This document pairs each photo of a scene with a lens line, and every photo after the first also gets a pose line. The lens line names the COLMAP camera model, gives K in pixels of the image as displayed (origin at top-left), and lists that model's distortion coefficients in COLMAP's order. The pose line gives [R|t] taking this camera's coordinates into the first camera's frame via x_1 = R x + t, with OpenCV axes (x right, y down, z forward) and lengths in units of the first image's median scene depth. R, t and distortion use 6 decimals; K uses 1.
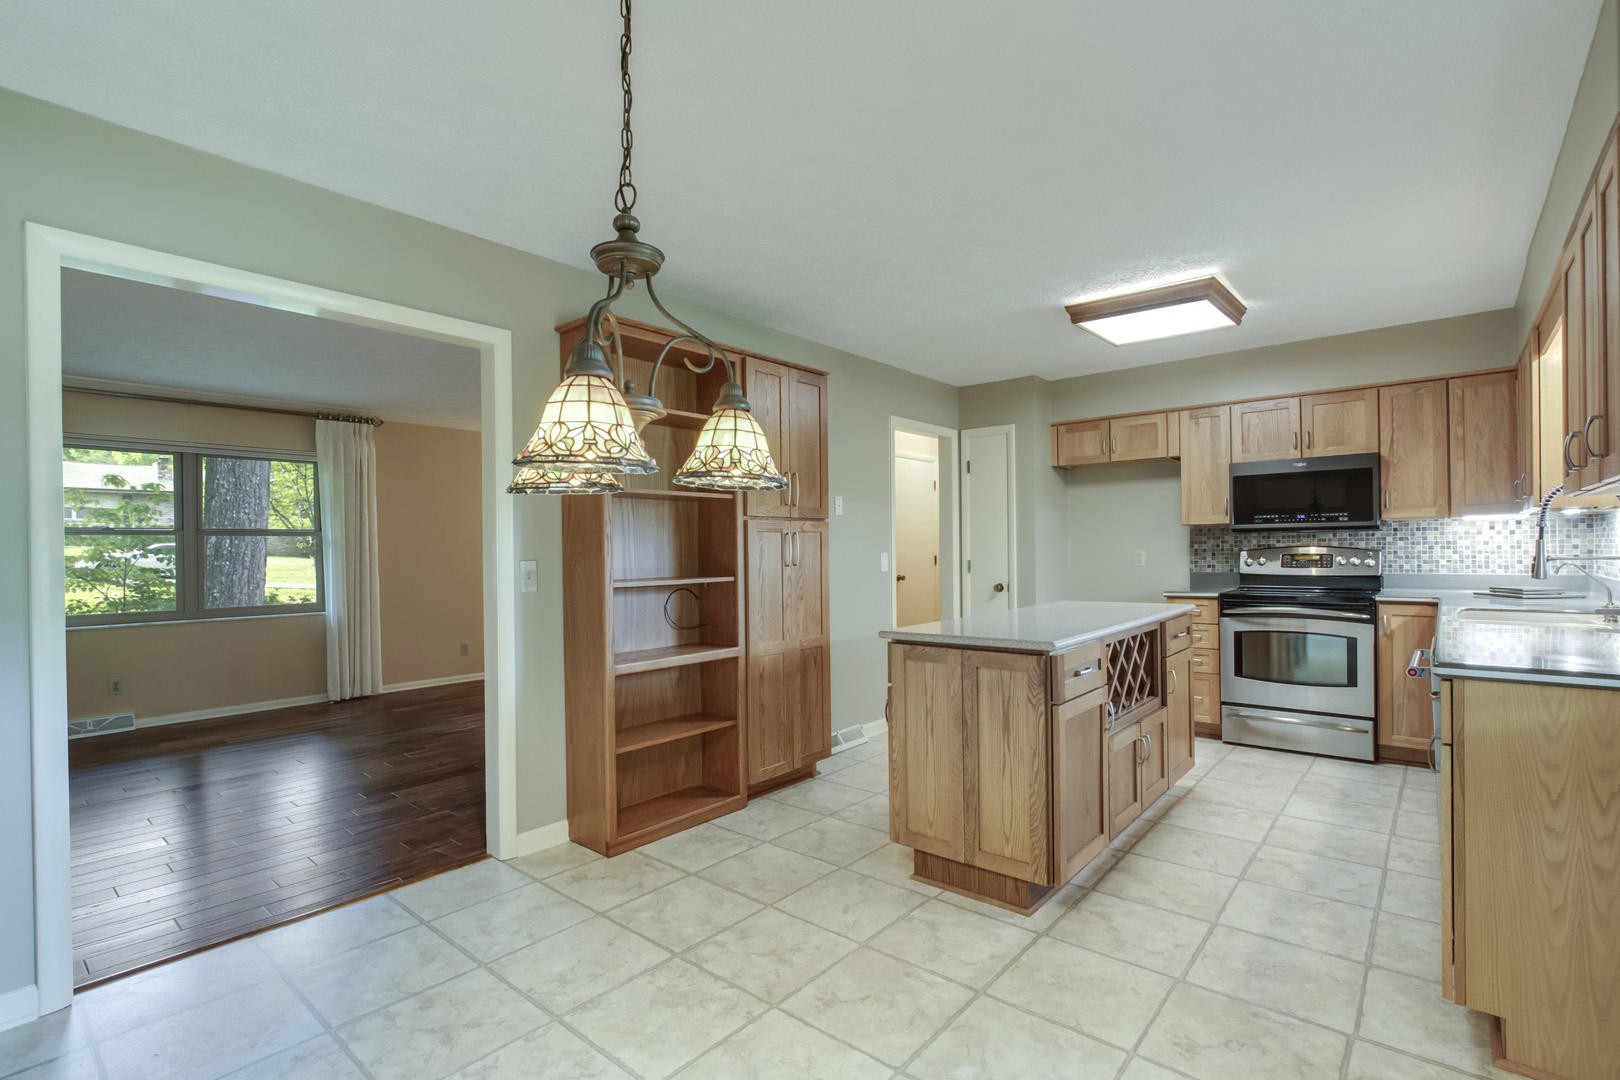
lens RADIAL K [[749.7, 0, 809.7], [0, 749.7, 560.3], [0, 0, 1]] dist [-0.011424, -0.000018]
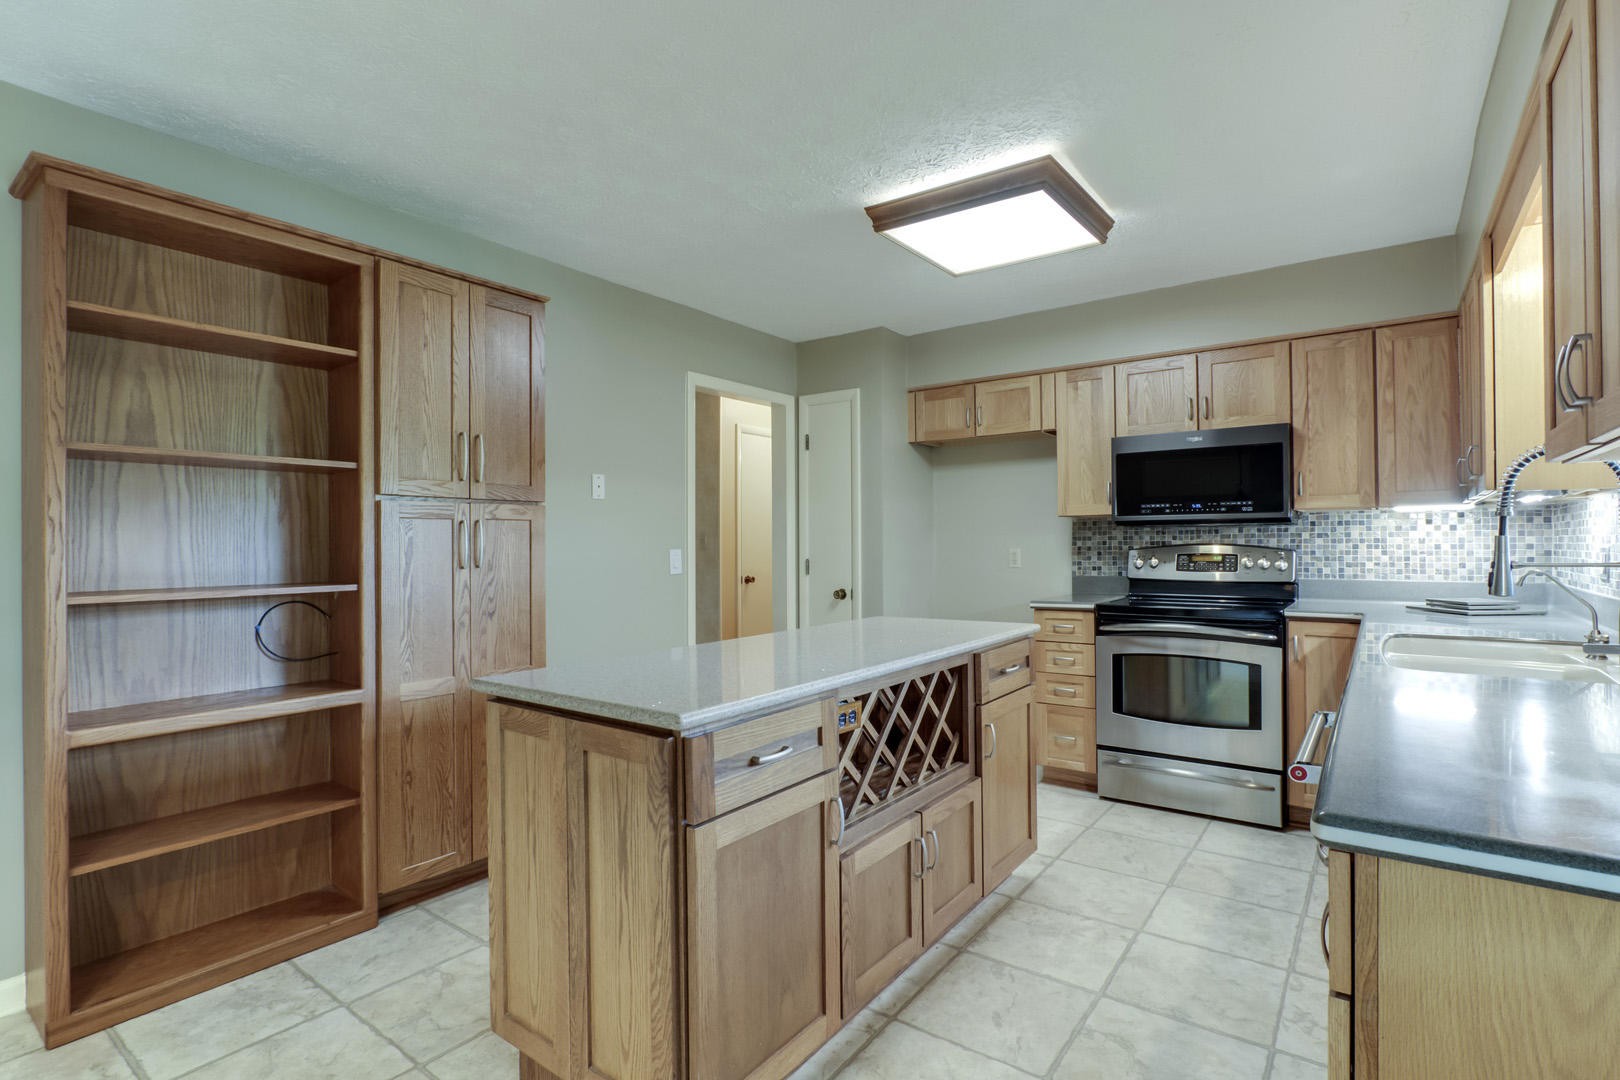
lens RADIAL K [[773.0, 0, 811.2], [0, 773.0, 550.2], [0, 0, 1]] dist [-0.017569, 0.000923]
pose [[0.997788, 0.005339, 0.066260, 0.228545], [-0.004841, 0.999959, -0.007675, -0.004868], [-0.066298, 0.007337, 0.997773, 0.252997]]
